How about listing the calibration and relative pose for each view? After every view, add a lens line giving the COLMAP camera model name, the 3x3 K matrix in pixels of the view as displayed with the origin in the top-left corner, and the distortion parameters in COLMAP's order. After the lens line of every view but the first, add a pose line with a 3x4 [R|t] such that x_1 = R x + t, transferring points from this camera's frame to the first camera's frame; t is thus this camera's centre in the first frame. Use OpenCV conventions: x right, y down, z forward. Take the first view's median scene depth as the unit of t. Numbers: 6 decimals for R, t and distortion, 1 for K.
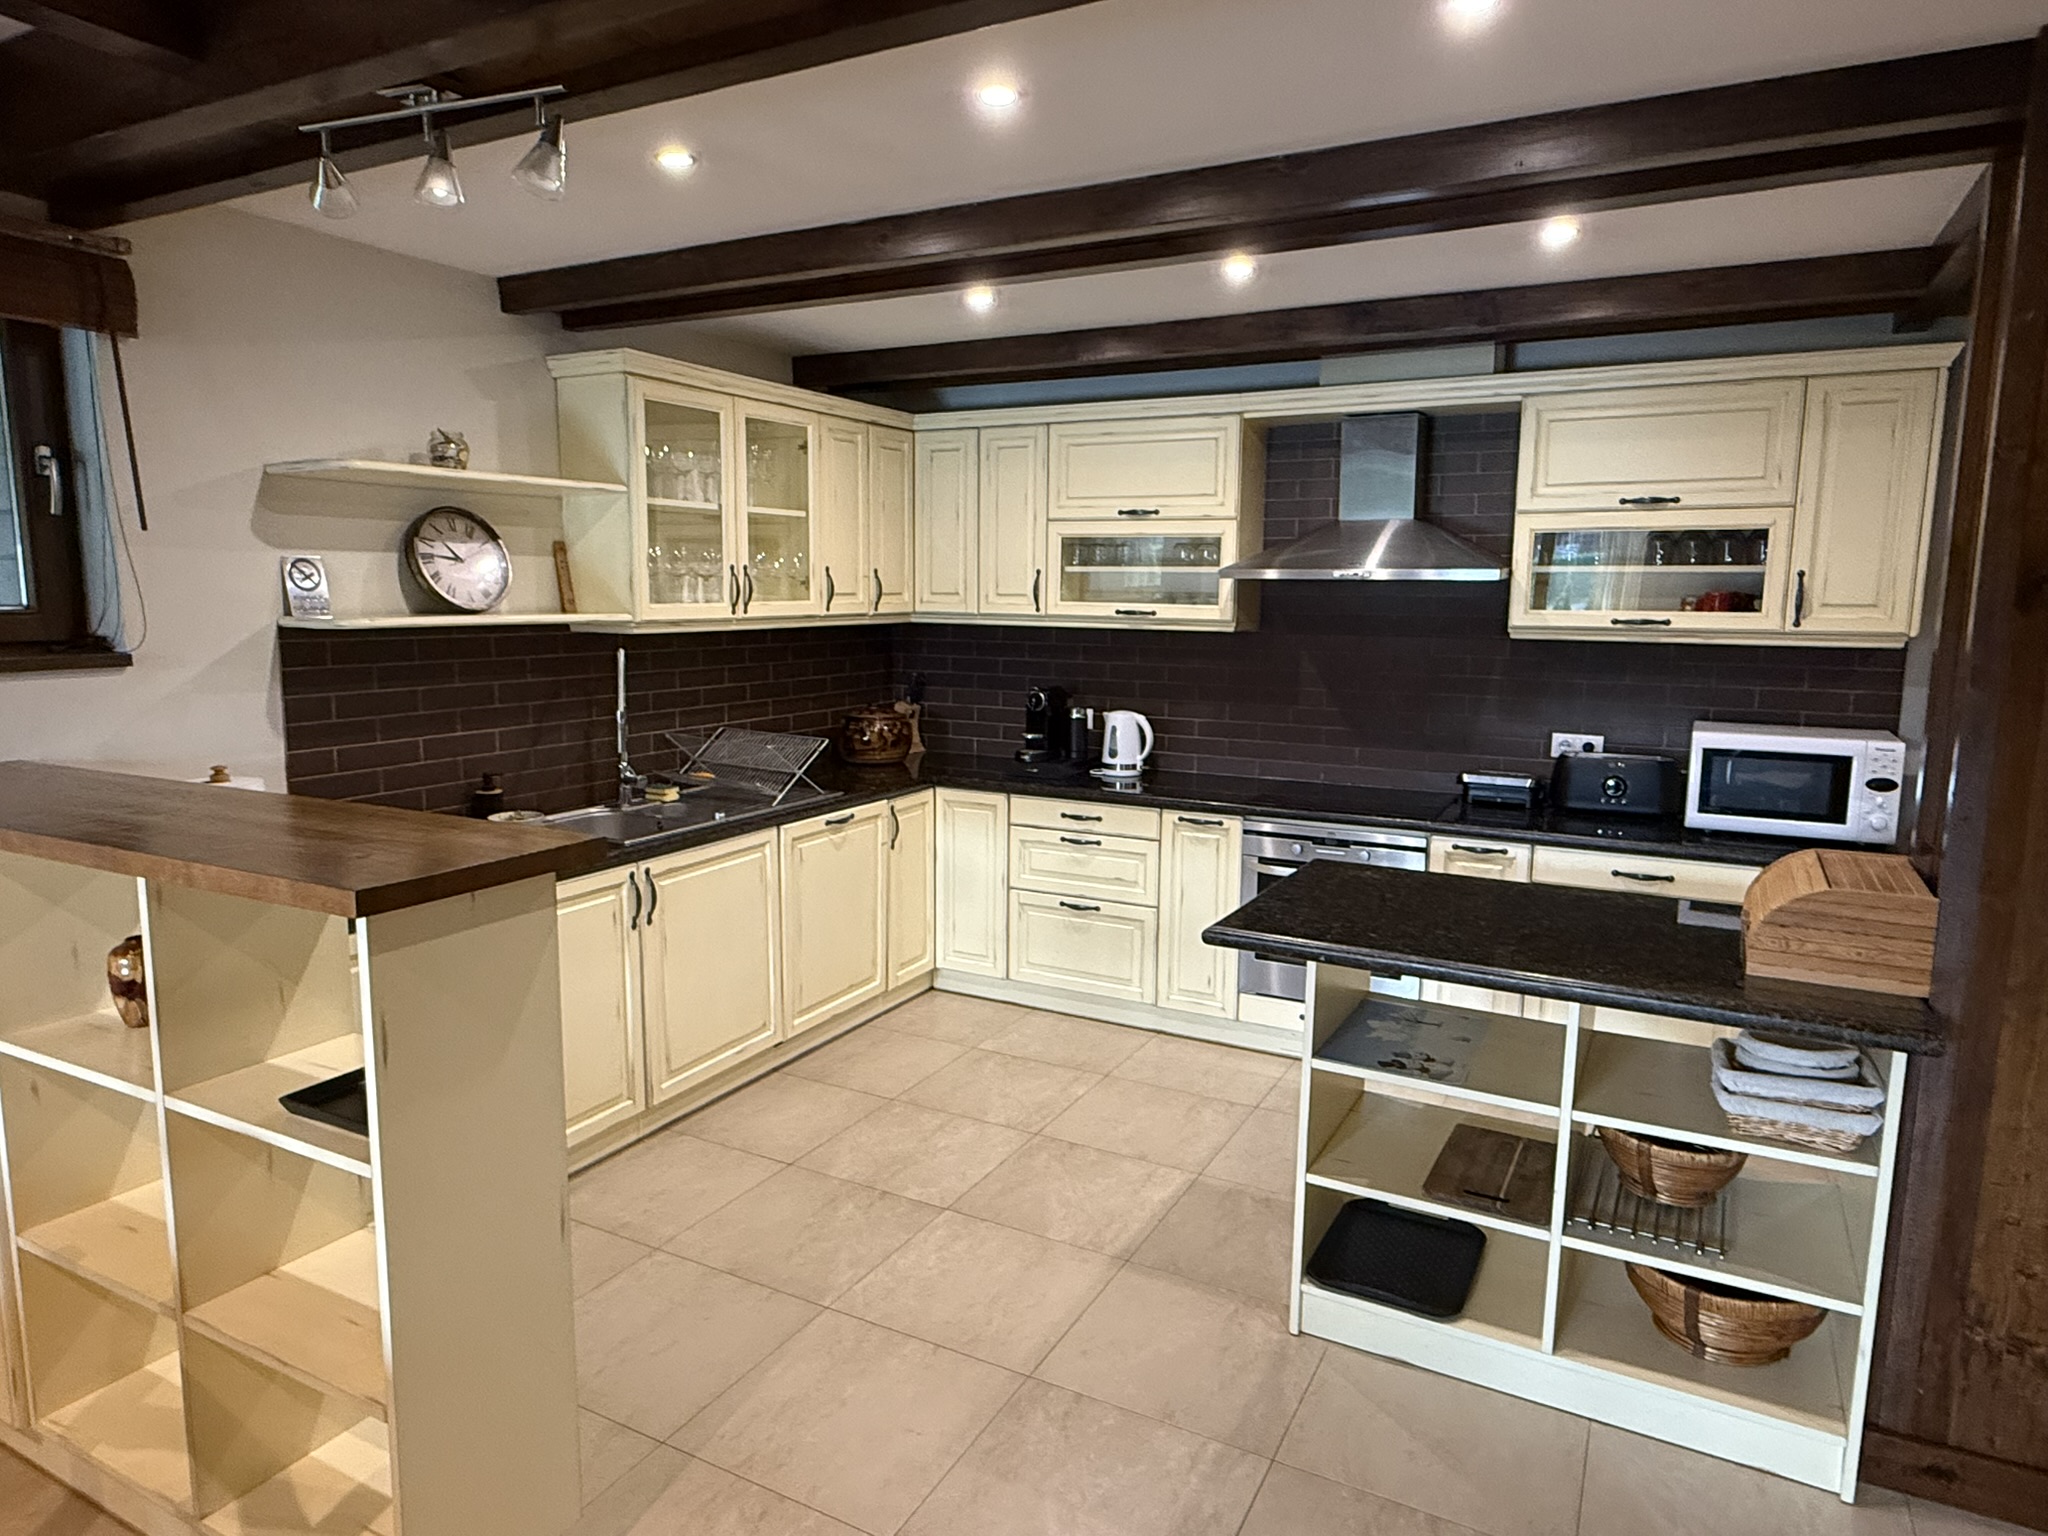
lens RADIAL K [[1231.2, 0, 1026.5], [0, 1231.2, 769.9], [0, 0, 1]] dist [0.000477, -0.002812]
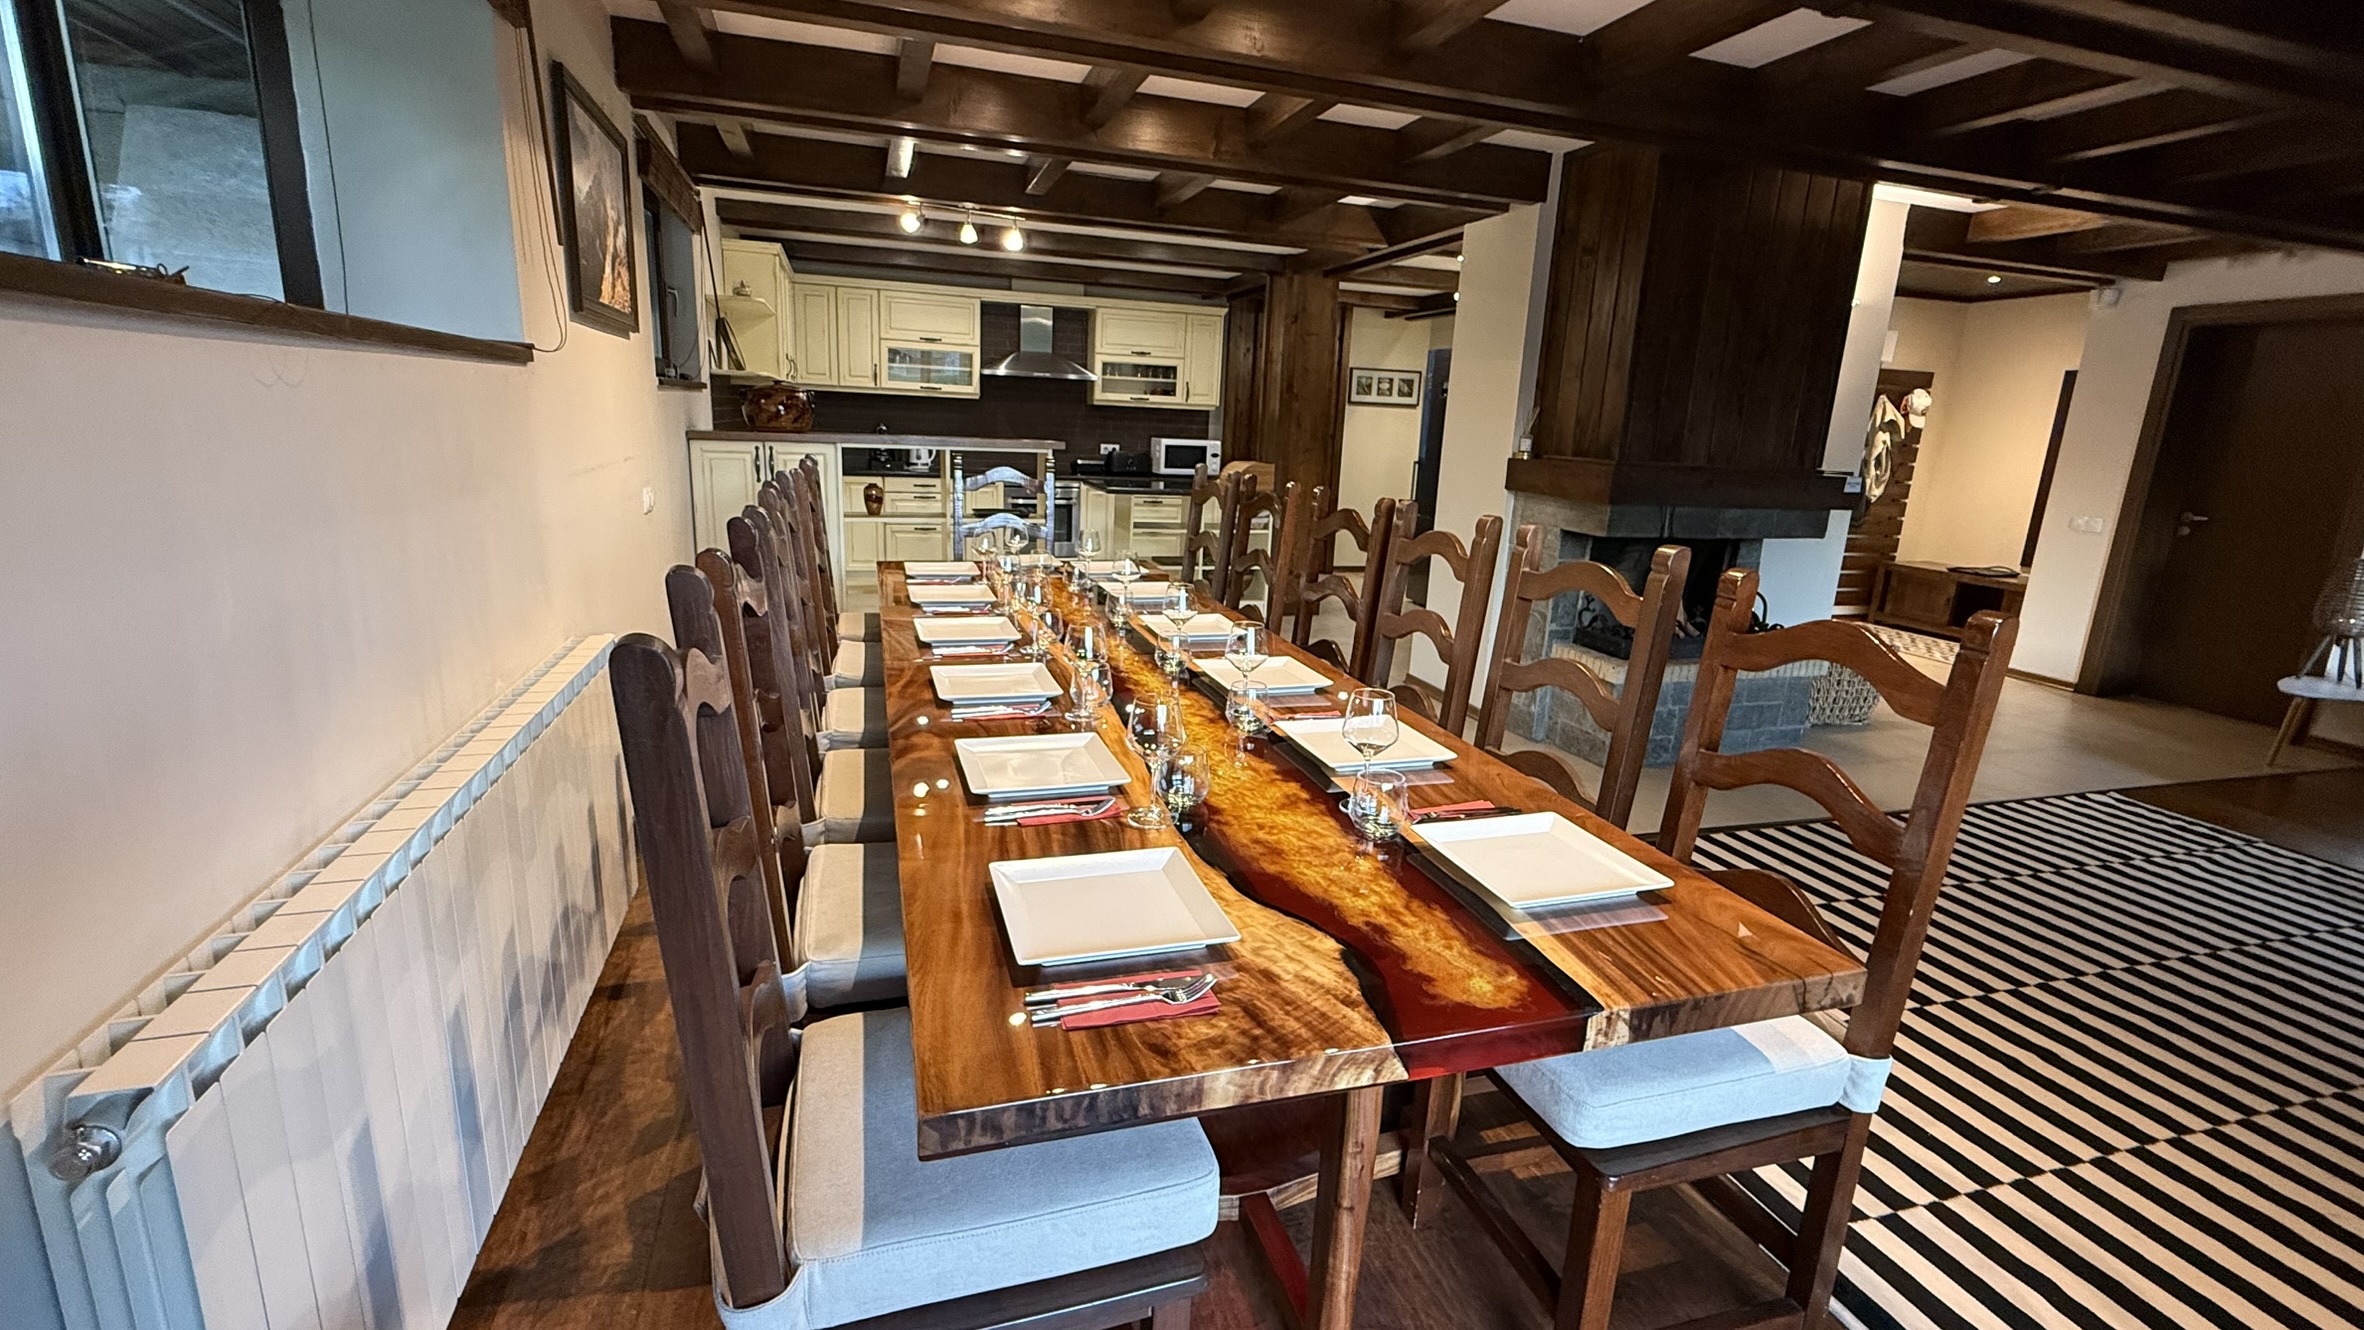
lens RADIAL K [[1023.2, 0, 1183.7], [0, 1023.2, 658.8], [0, 0, 1]] dist [0.015368, 0.000181]
pose [[0.702981, -0.142477, 0.696791, -0.992100], [0.063786, 0.988411, 0.137753, 0.128958], [-0.708342, -0.052393, 0.703922, -0.623995]]
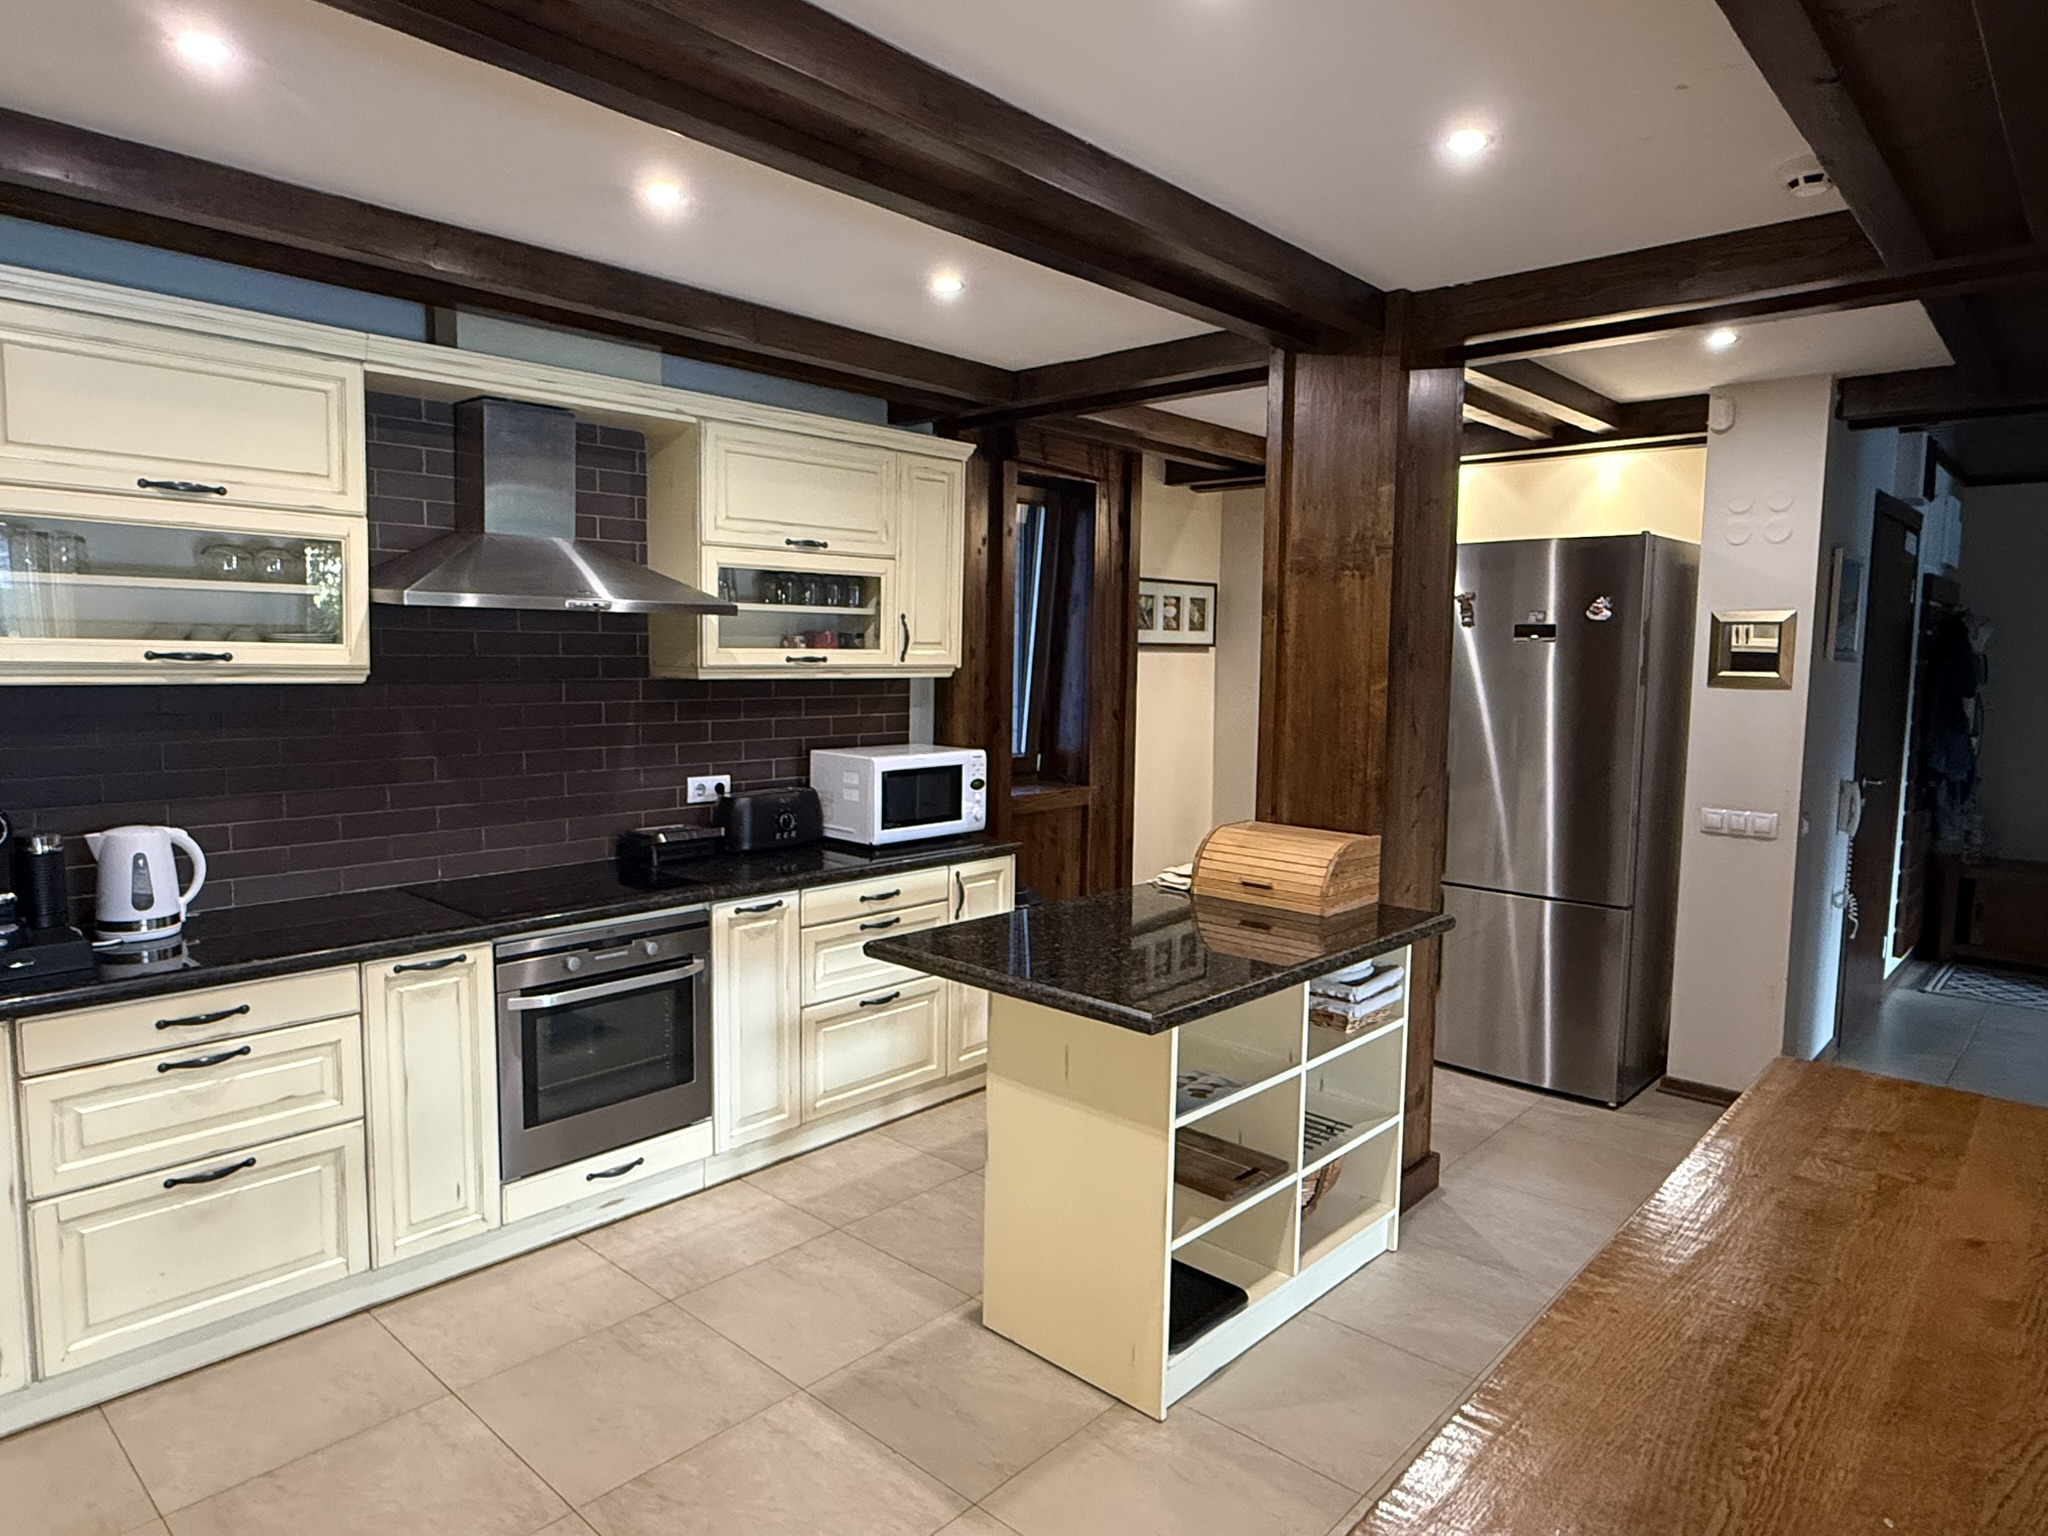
lens RADIAL K [[1231.2, 0, 1018.5], [0, 1231.2, 772.7], [0, 0, 1]] dist [0.000477, -0.002812]
pose [[0.255164, -0.102885, 0.961408, -0.425883], [0.127954, 0.989171, 0.071896, -0.071155], [-0.958394, 0.104670, 0.265565, 0.518179]]
